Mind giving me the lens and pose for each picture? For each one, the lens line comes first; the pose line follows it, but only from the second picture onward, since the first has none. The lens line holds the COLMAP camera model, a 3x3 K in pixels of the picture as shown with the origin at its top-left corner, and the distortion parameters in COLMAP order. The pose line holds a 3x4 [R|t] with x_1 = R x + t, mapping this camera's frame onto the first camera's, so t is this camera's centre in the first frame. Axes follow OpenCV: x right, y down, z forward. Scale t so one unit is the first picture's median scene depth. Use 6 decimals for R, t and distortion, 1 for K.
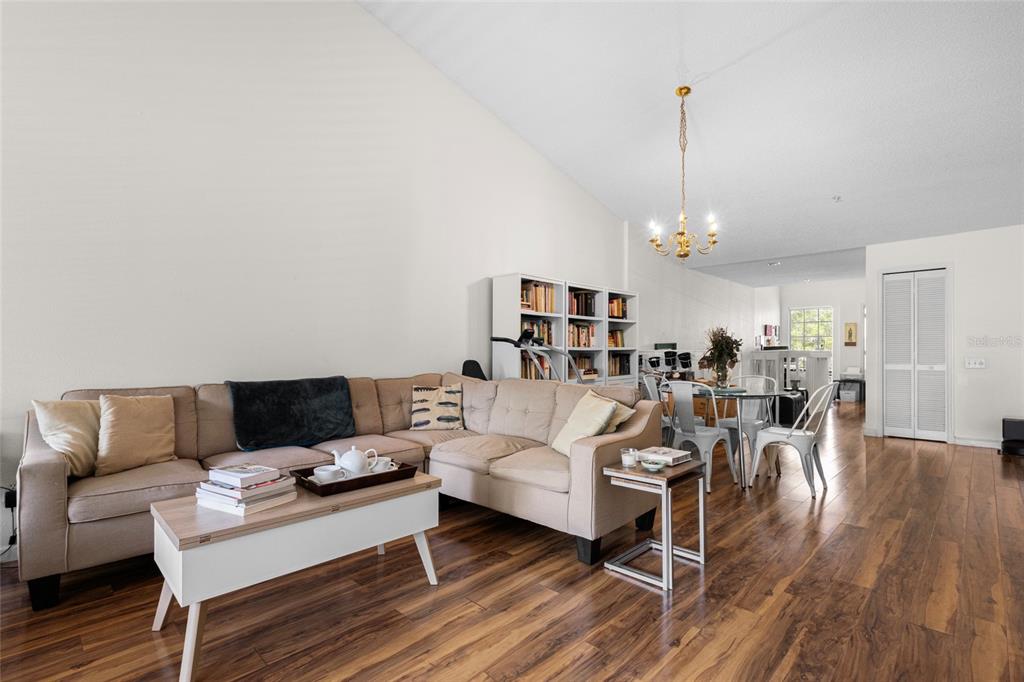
lens RADIAL K [[473.9, 0, 512.0], [0, 473.9, 341.0], [0, 0, 1]] dist [0.000914, 0.000123]
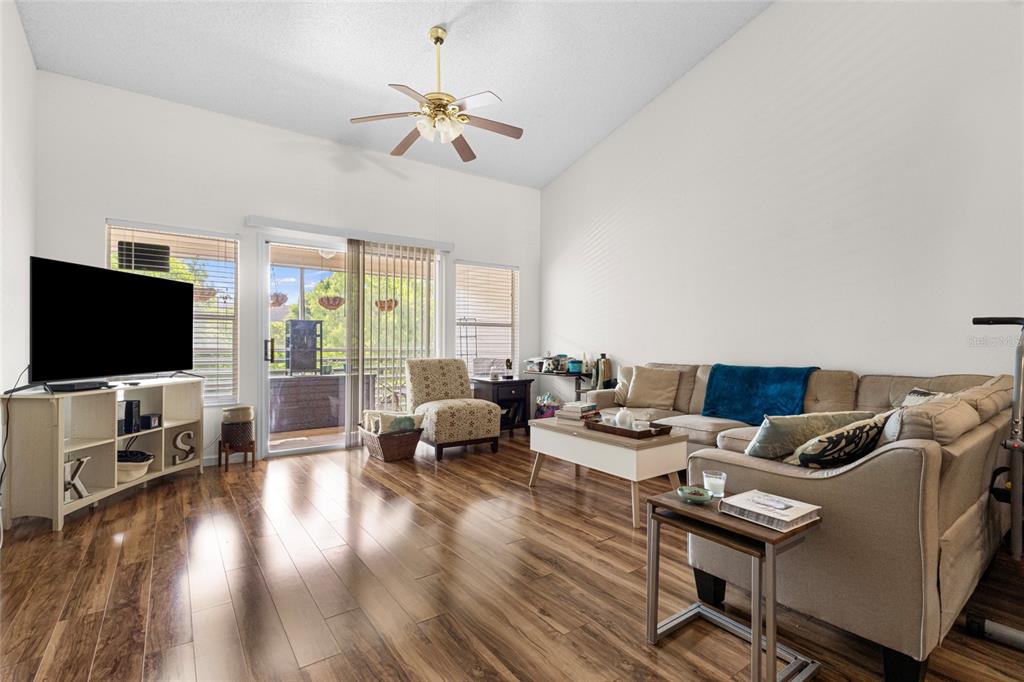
lens RADIAL K [[473.9, 0, 512.0], [0, 473.9, 341.0], [0, 0, 1]] dist [0.000914, 0.000123]
pose [[-0.157383, 0.003598, -0.987531, 1.212757], [0.024494, 0.999700, -0.000261, 0.009230], [0.987234, -0.024230, -0.157424, 0.944094]]
